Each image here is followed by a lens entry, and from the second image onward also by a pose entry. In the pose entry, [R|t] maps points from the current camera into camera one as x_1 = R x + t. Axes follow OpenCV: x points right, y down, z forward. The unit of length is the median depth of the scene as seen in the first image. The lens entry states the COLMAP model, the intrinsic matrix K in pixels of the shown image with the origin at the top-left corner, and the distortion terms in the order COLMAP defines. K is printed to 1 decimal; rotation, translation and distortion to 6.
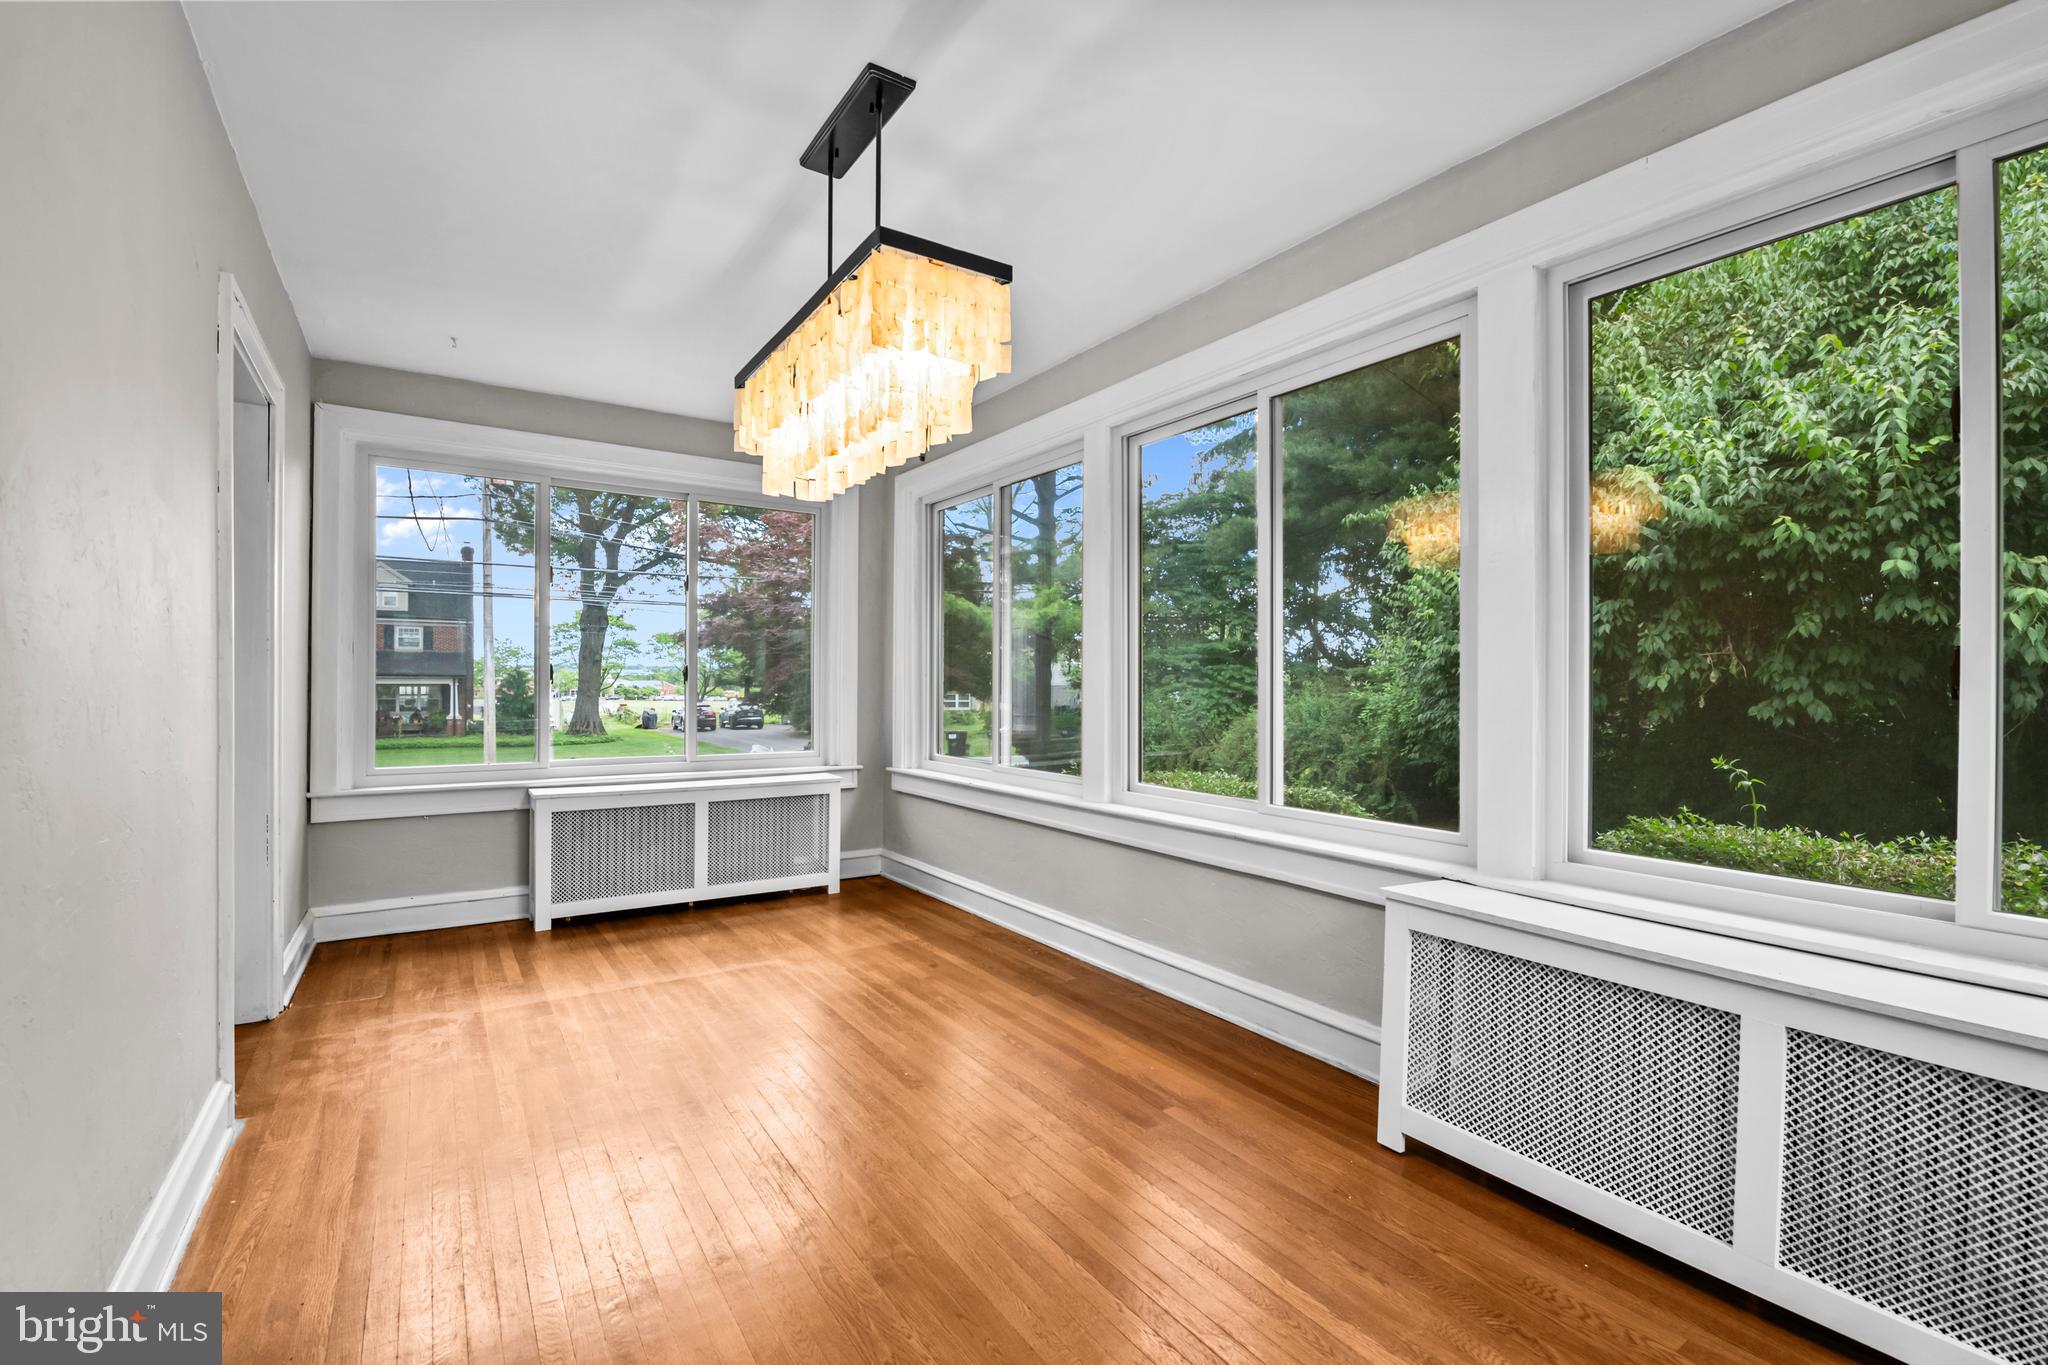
lens RADIAL K [[903.0, 0, 1007.5], [0, 903.0, 685.6], [0, 0, 1]] dist [0.004064, -0.010682]
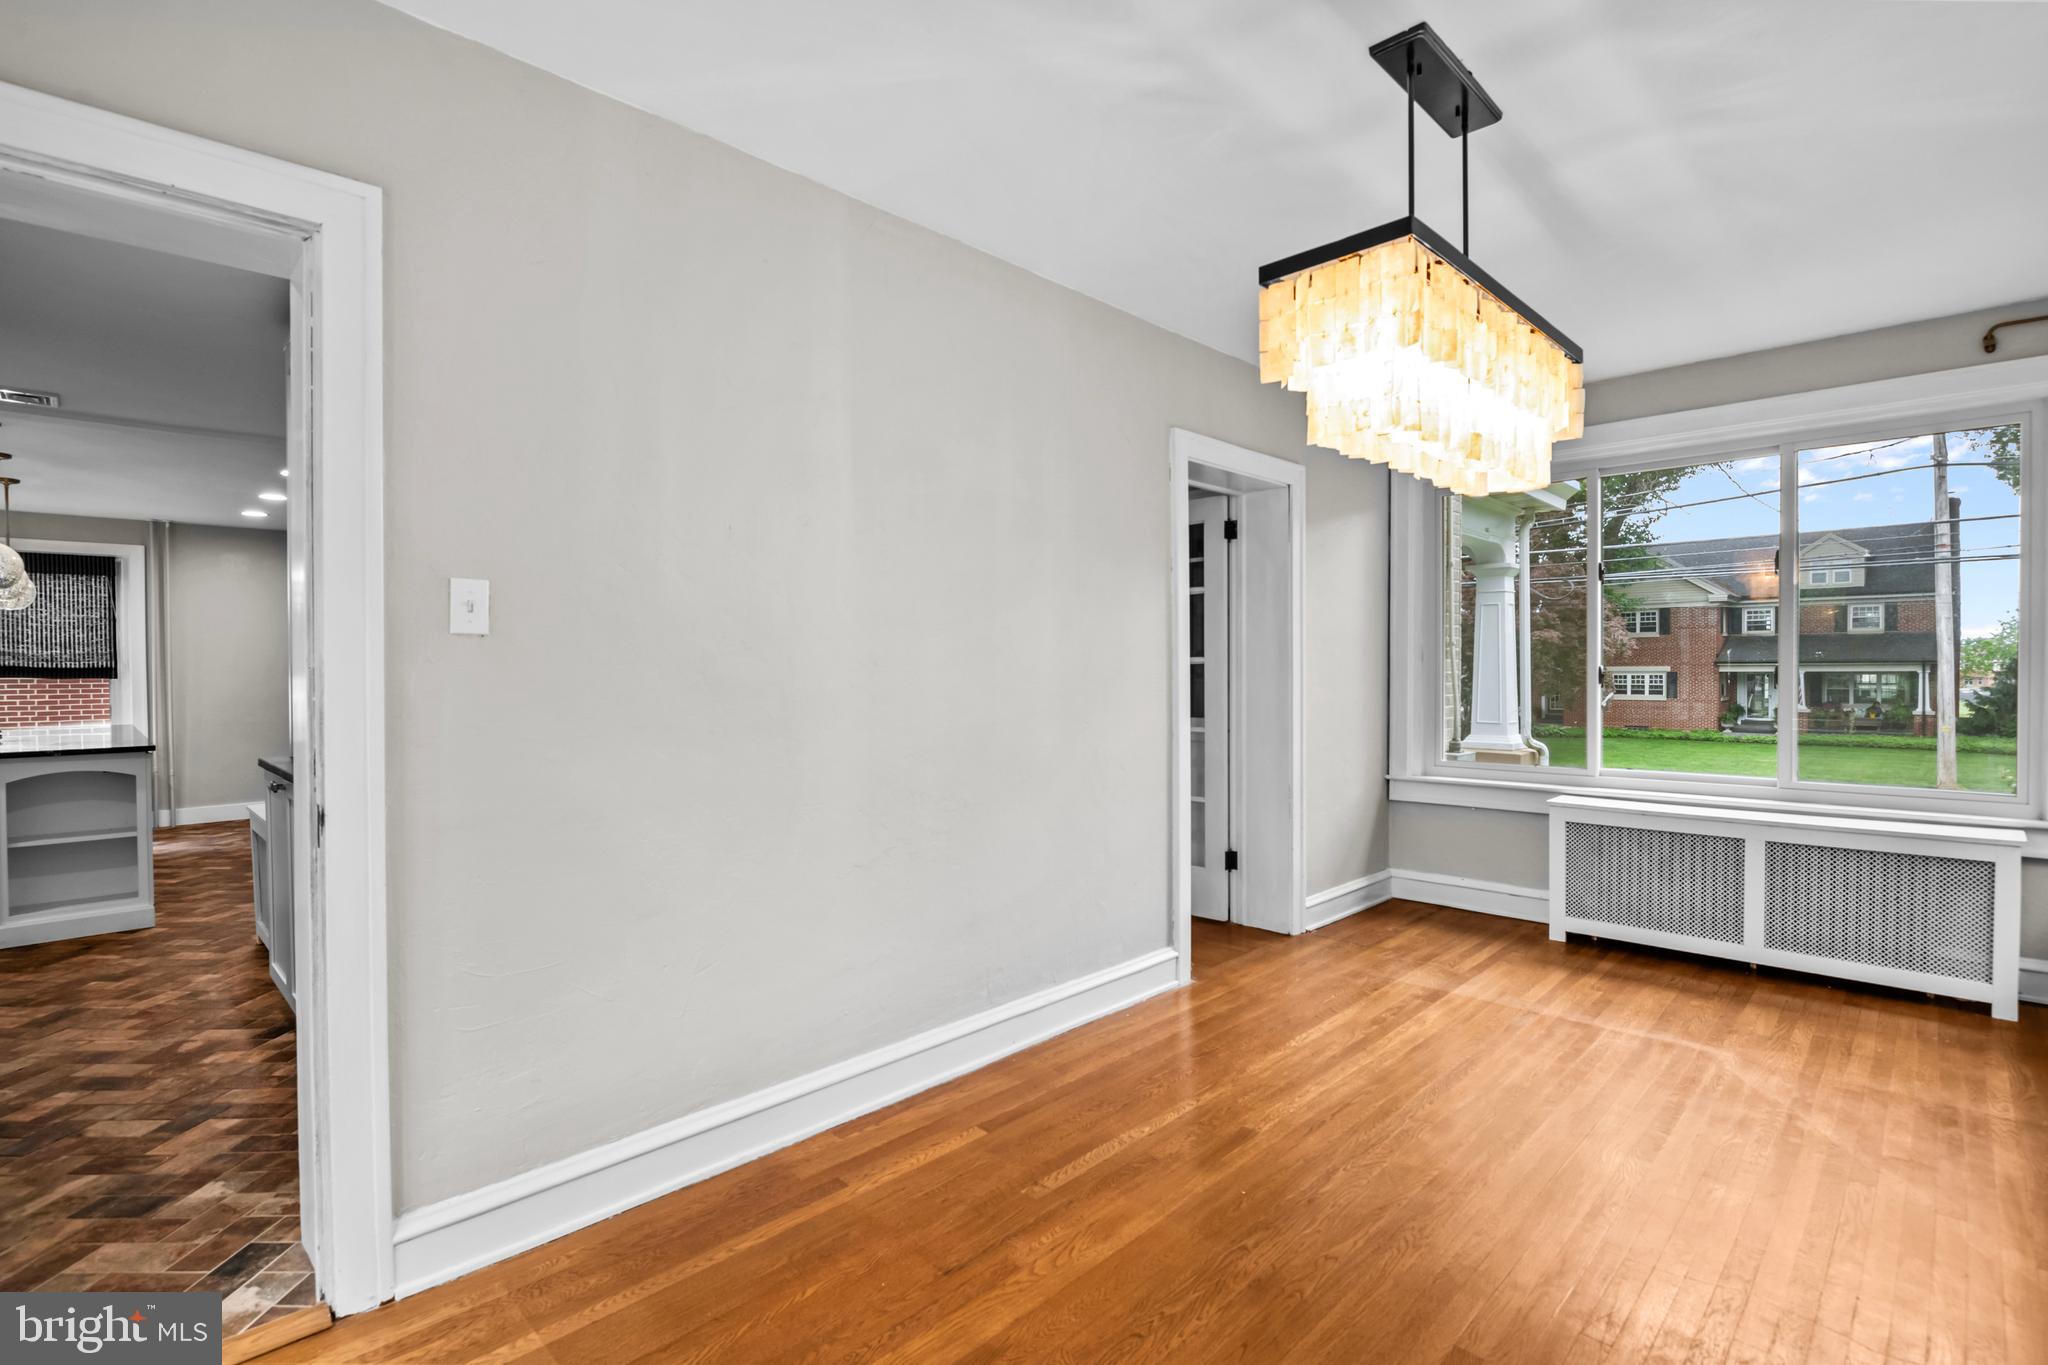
lens RADIAL K [[941.0, 0, 1024.0], [0, 941.0, 682.5], [0, 0, 1]] dist [0.000780, -0.007850]
pose [[0.212984, 0.006930, -0.977031, 0.359276], [0.004478, 0.999957, 0.008069, -0.020700], [0.977045, -0.006094, 0.212944, 0.214364]]
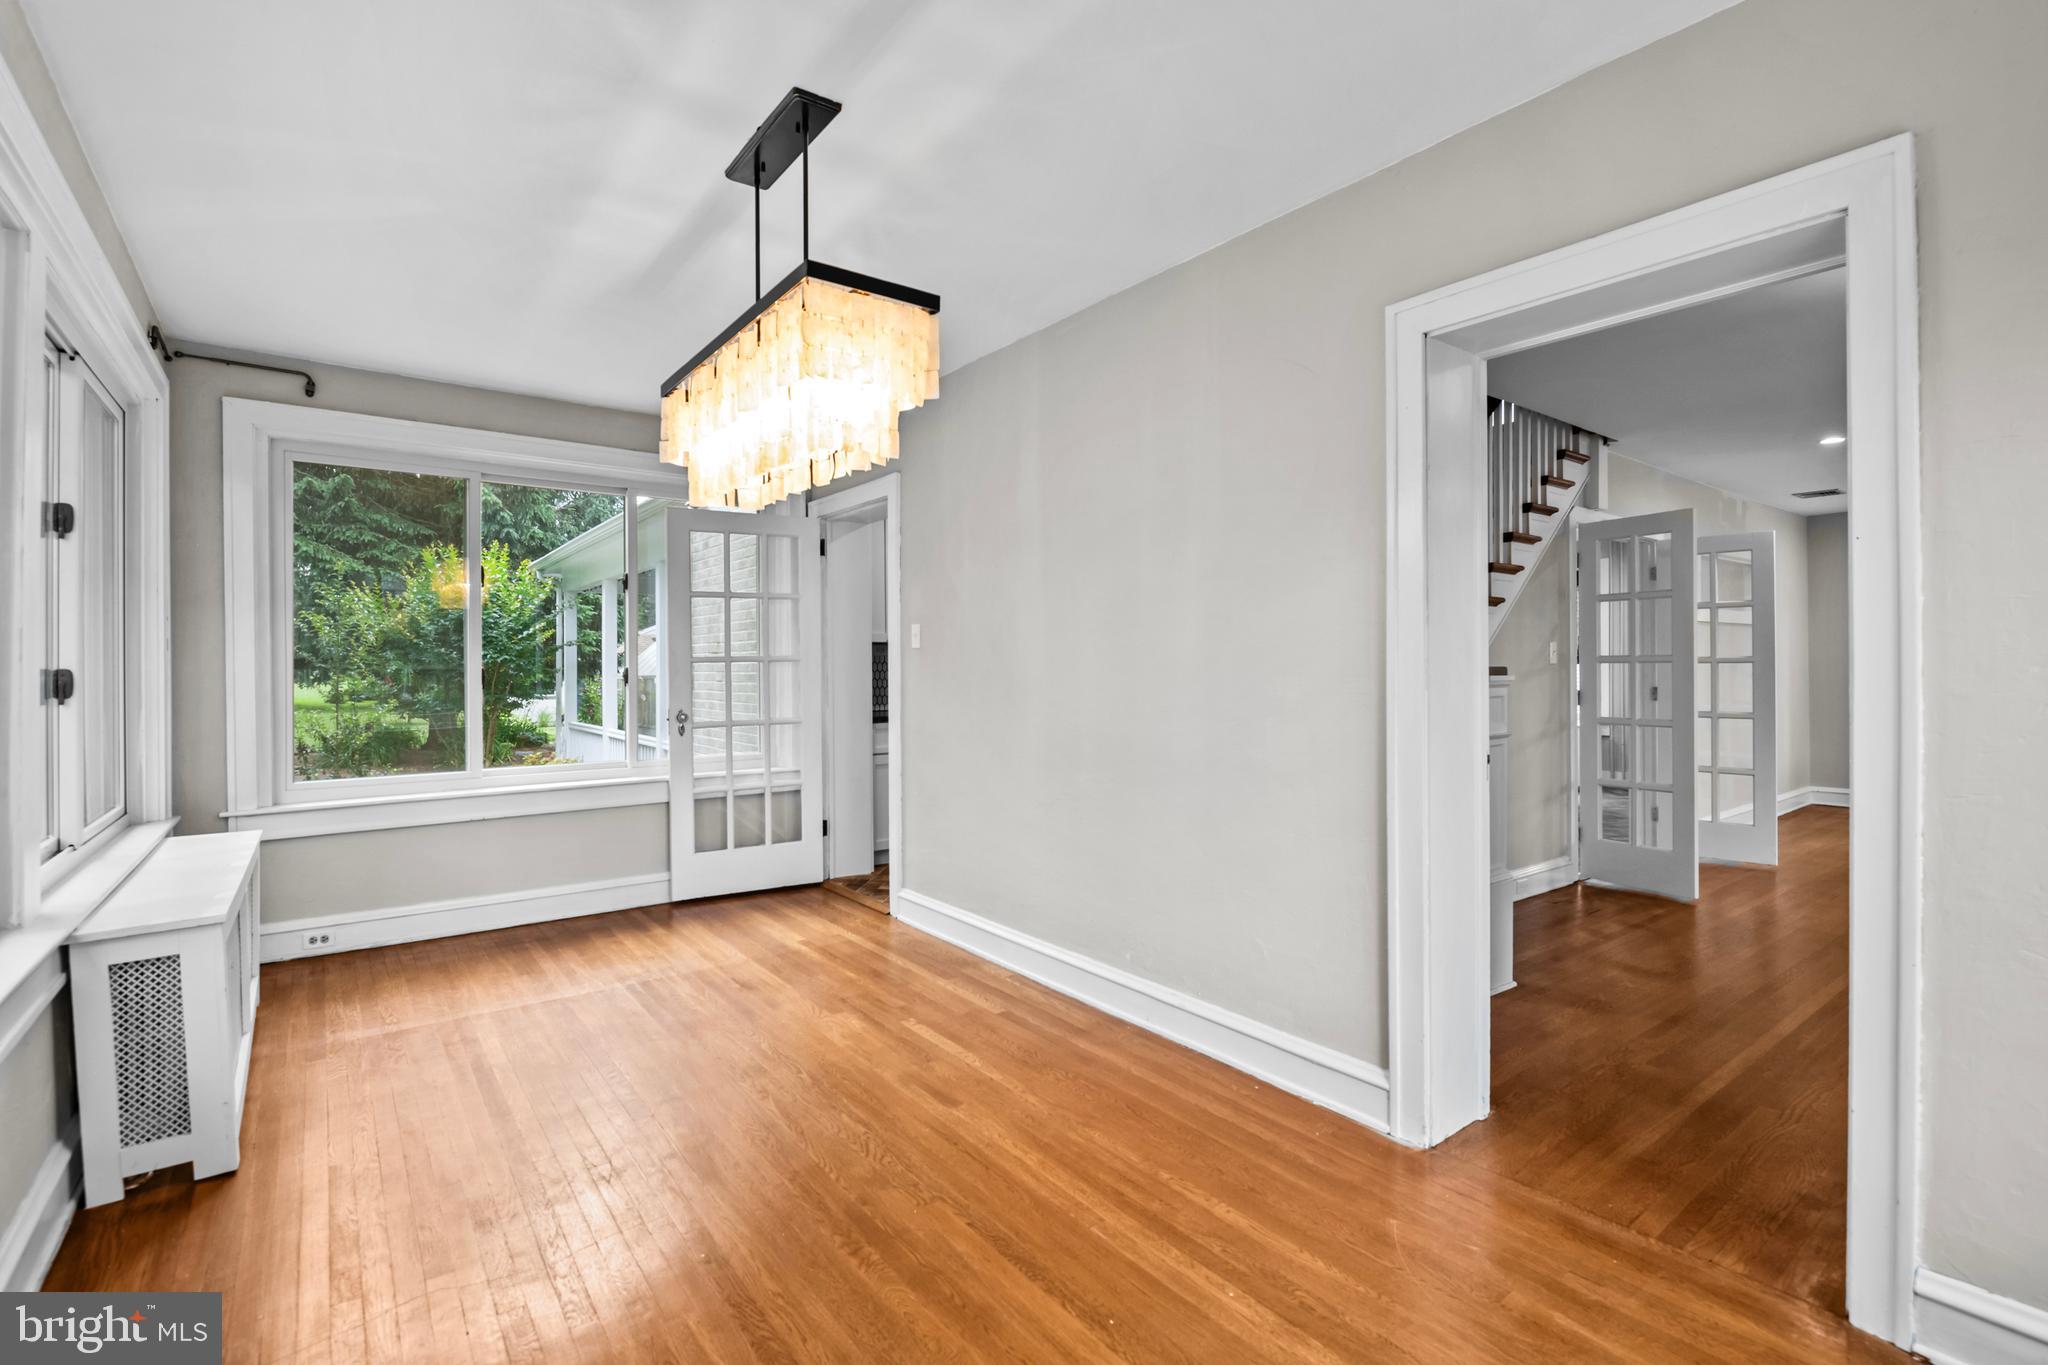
lens RADIAL K [[944.4, 0, 1014.7], [0, 944.4, 662.3], [0, 0, 1]] dist [0.000082, -0.000015]
pose [[-0.997880, -0.002409, -0.065033, -0.191348], [-0.002351, 0.999997, -0.000971, -0.025016], [0.065036, -0.000816, -0.997883, 1.113482]]
